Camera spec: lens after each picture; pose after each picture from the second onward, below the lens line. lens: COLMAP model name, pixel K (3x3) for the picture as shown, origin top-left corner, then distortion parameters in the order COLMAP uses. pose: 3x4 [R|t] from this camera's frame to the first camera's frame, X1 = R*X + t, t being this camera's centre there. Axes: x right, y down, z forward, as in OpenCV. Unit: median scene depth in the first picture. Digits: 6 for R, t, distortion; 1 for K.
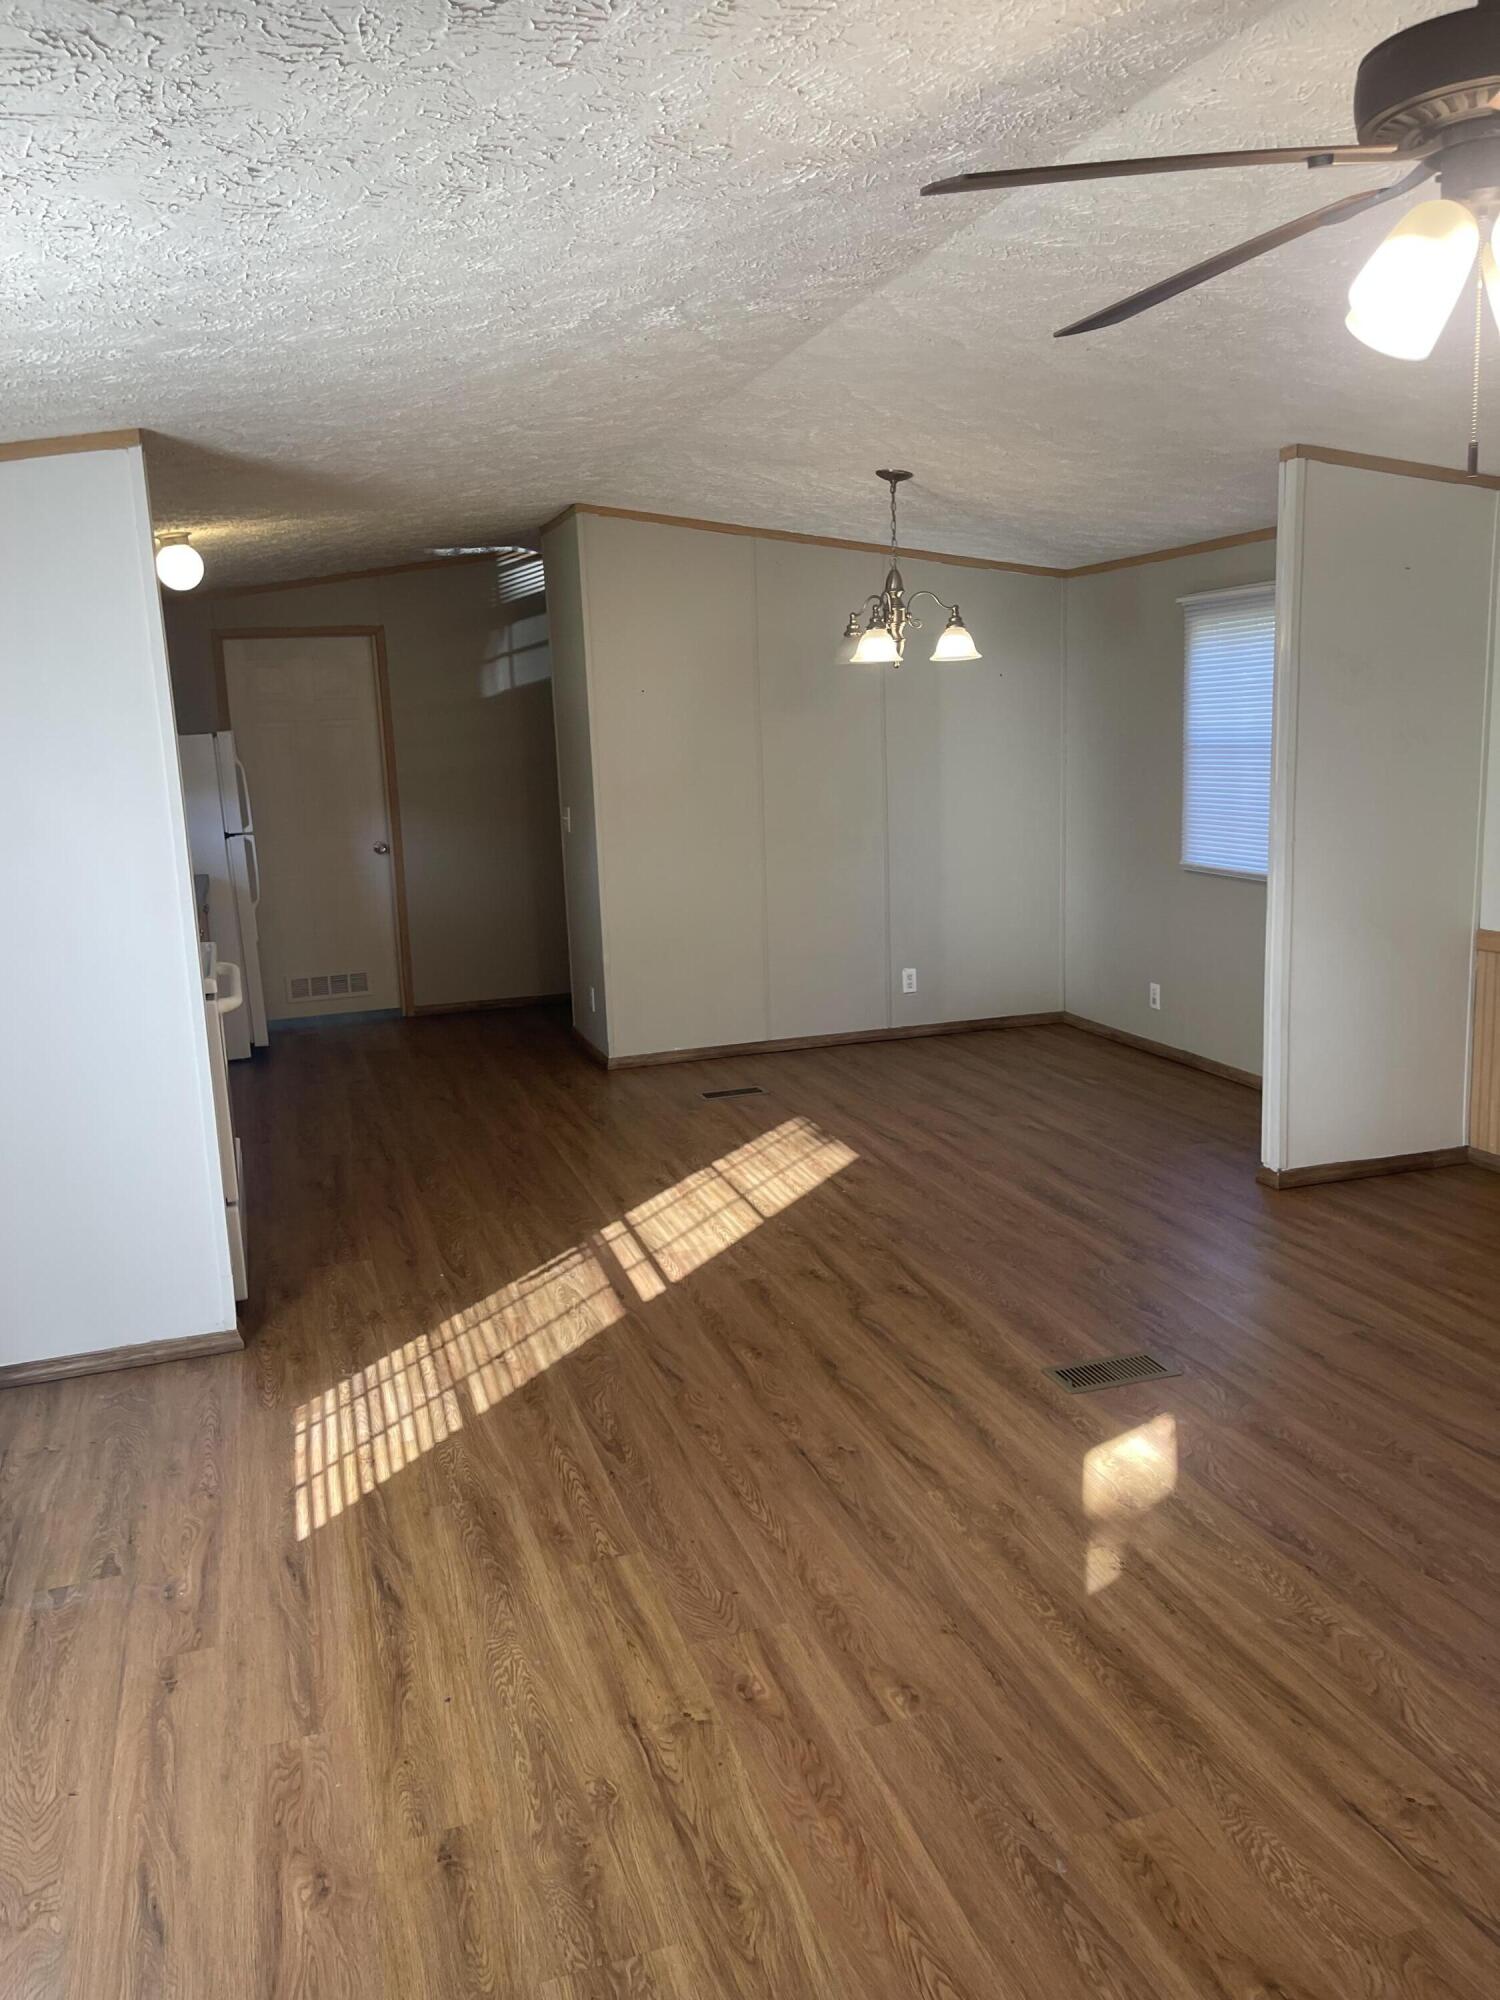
lens RADIAL K [[1507.9, 0, 733.1], [0, 1507.9, 1035.6], [0, 0, 1]] dist [0.070525, -0.096248]
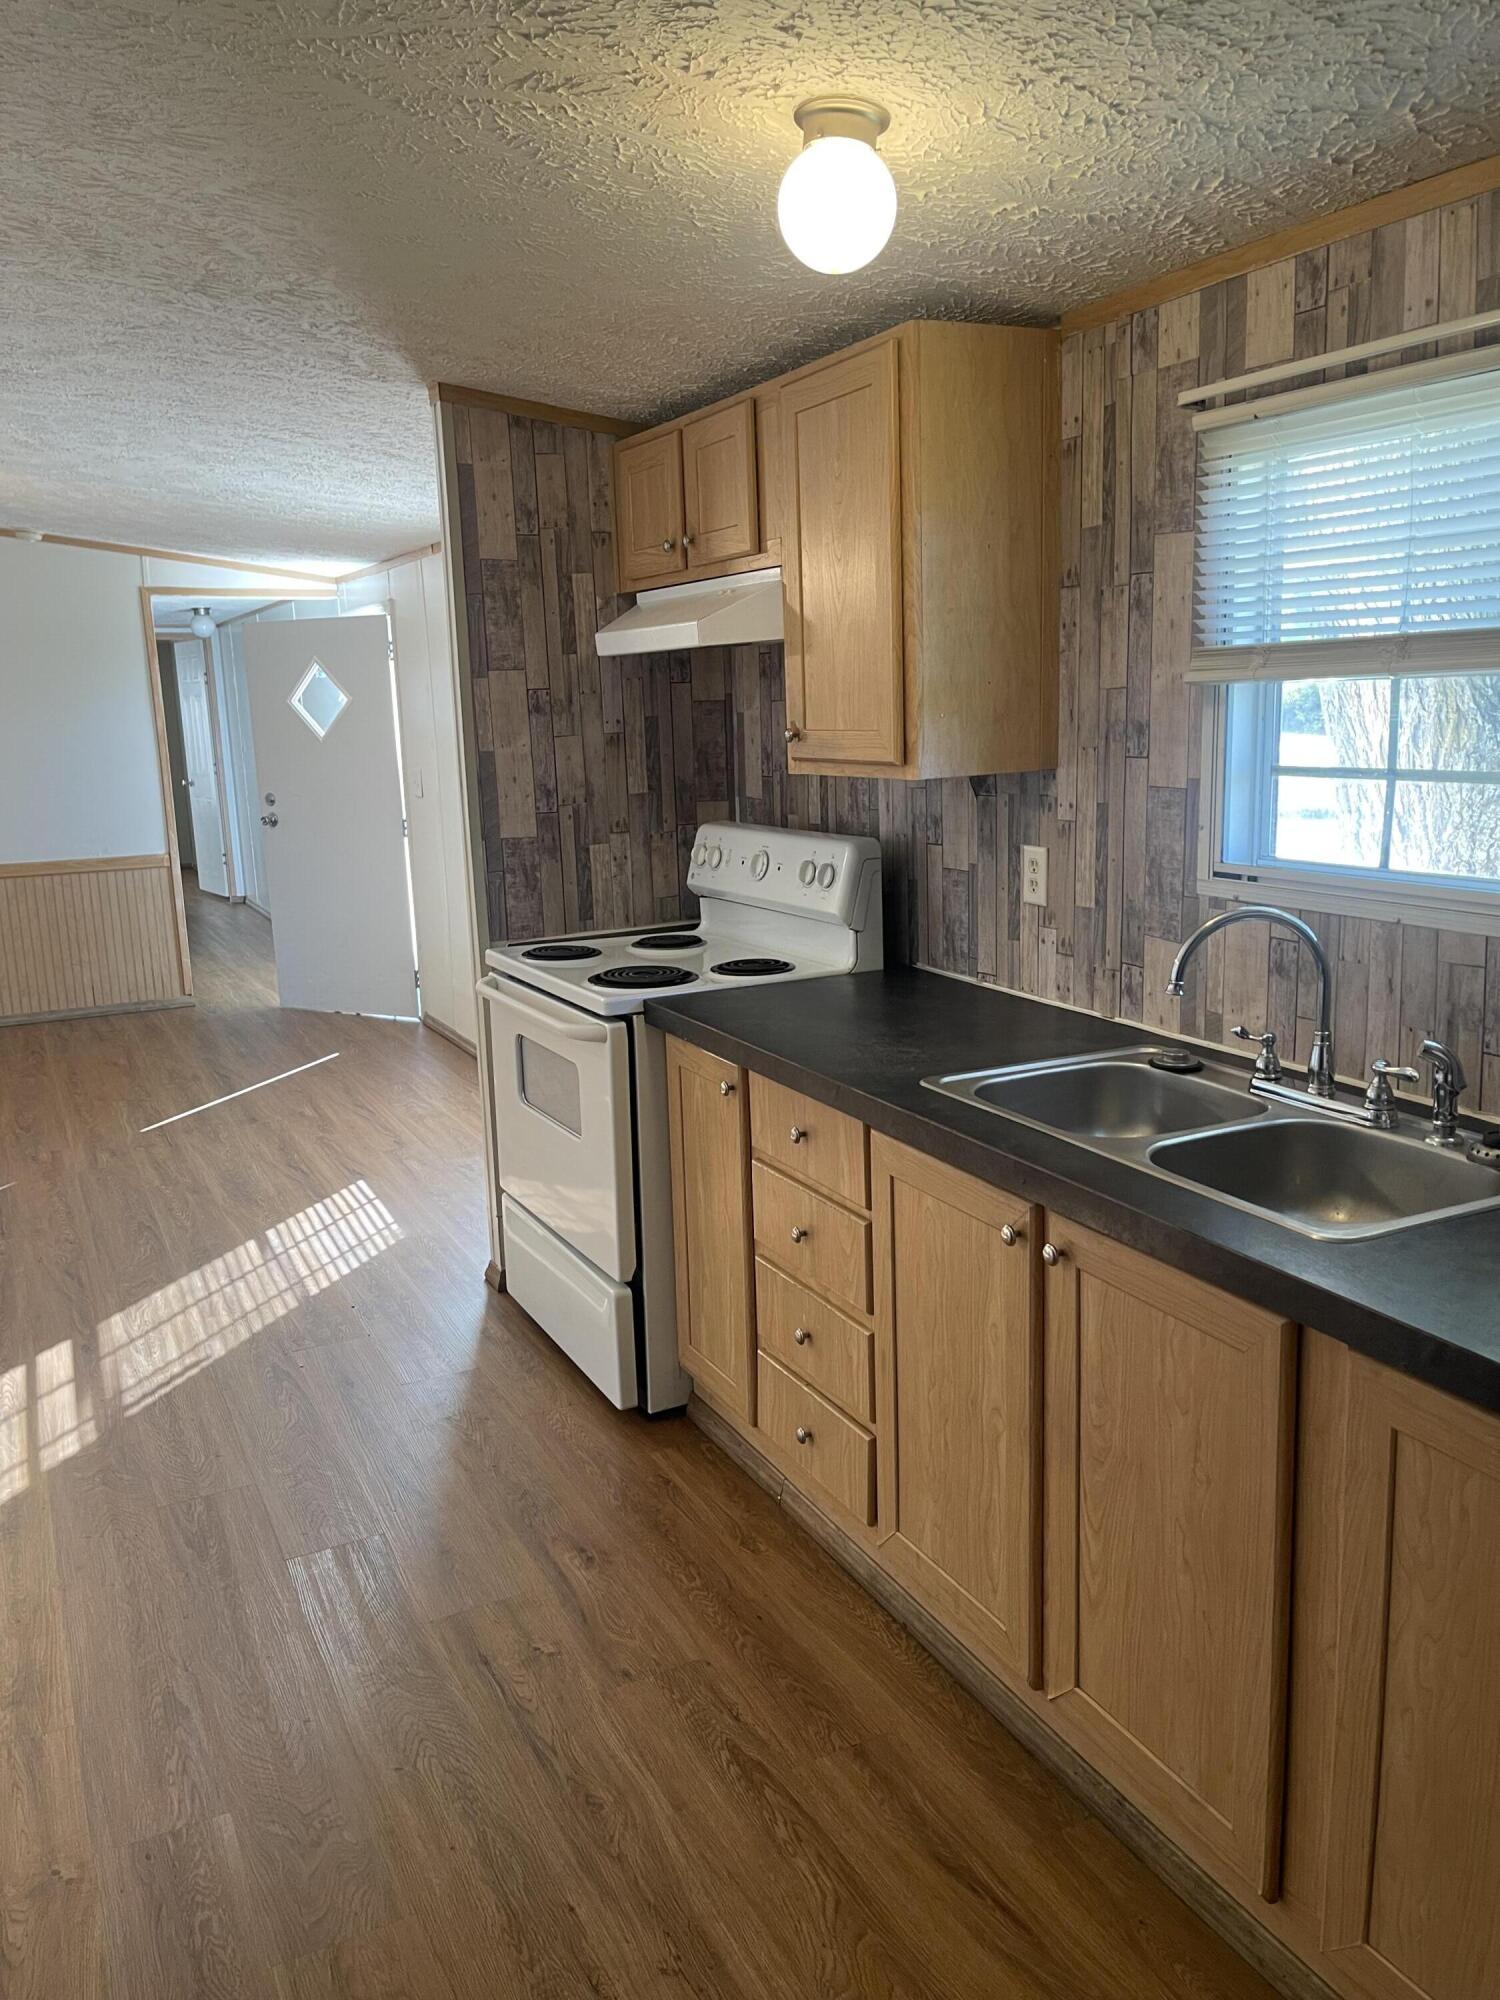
lens RADIAL K [[1507.9, 0, 746.0], [0, 1507.9, 998.2], [0, 0, 1]] dist [0.070525, -0.096248]
pose [[-0.983073, 0.100982, -0.152873, -0.367481], [0.031990, 0.916183, 0.399481, -0.393536], [0.180400, 0.387828, -0.903905, 1.967943]]
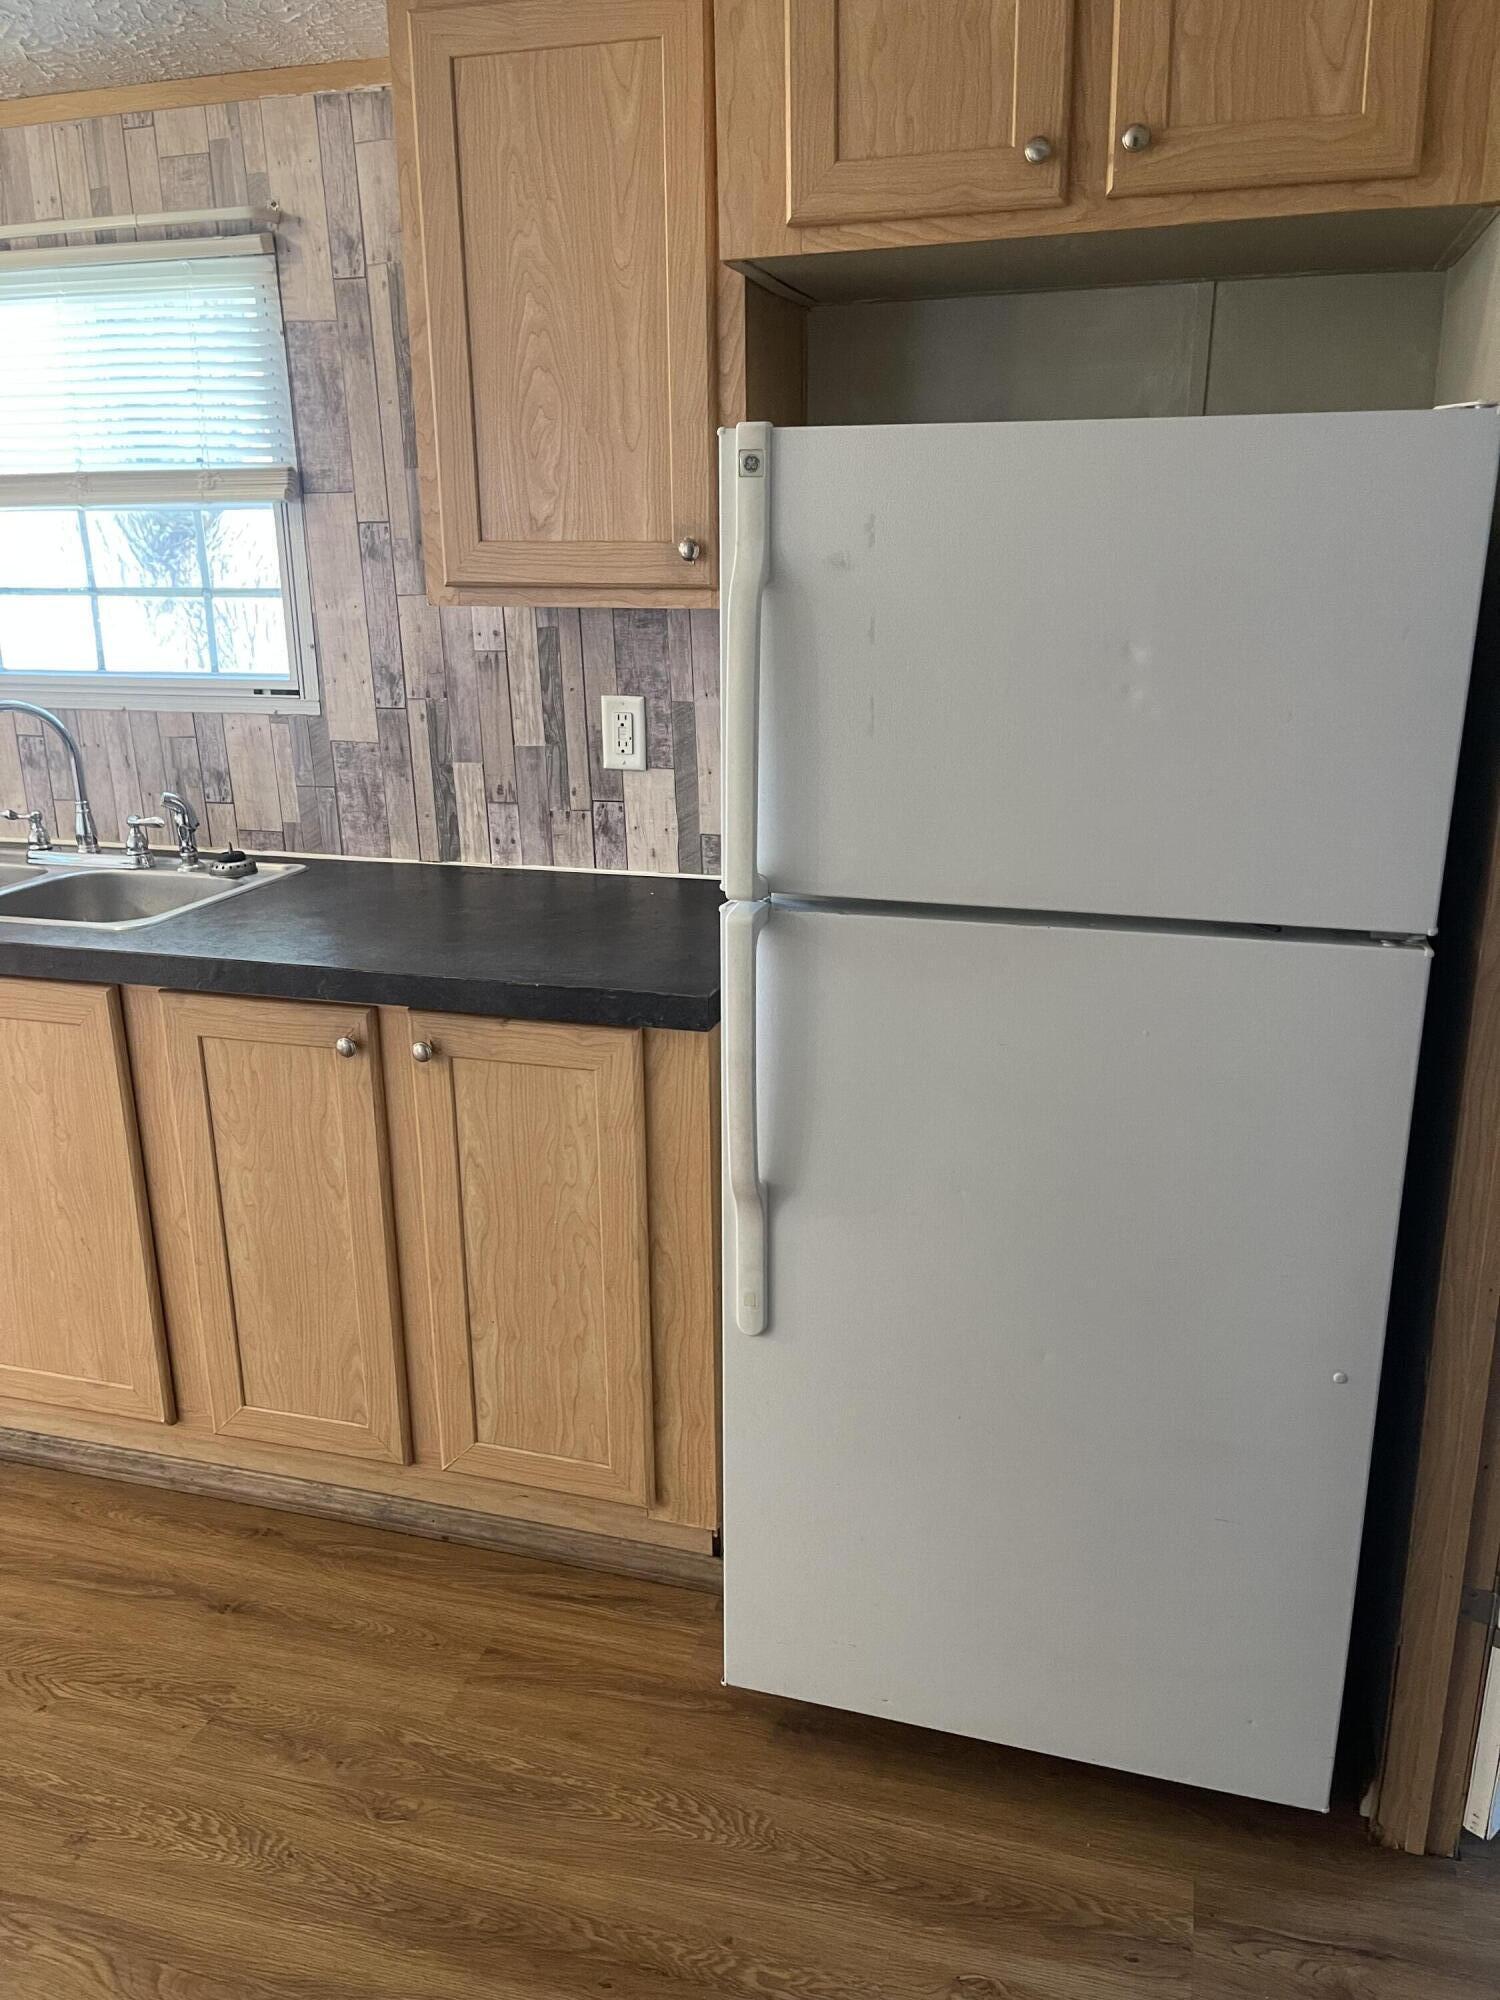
lens RADIAL K [[1507.9, 0, 746.3], [0, 1507.9, 993.5], [0, 0, 1]] dist [0.070525, -0.096248]
pose [[-0.550538, 0.281773, -0.785819, -0.256121], [-0.142378, 0.895832, 0.420968, -0.408357], [0.822579, 0.343642, -0.453071, 2.099747]]
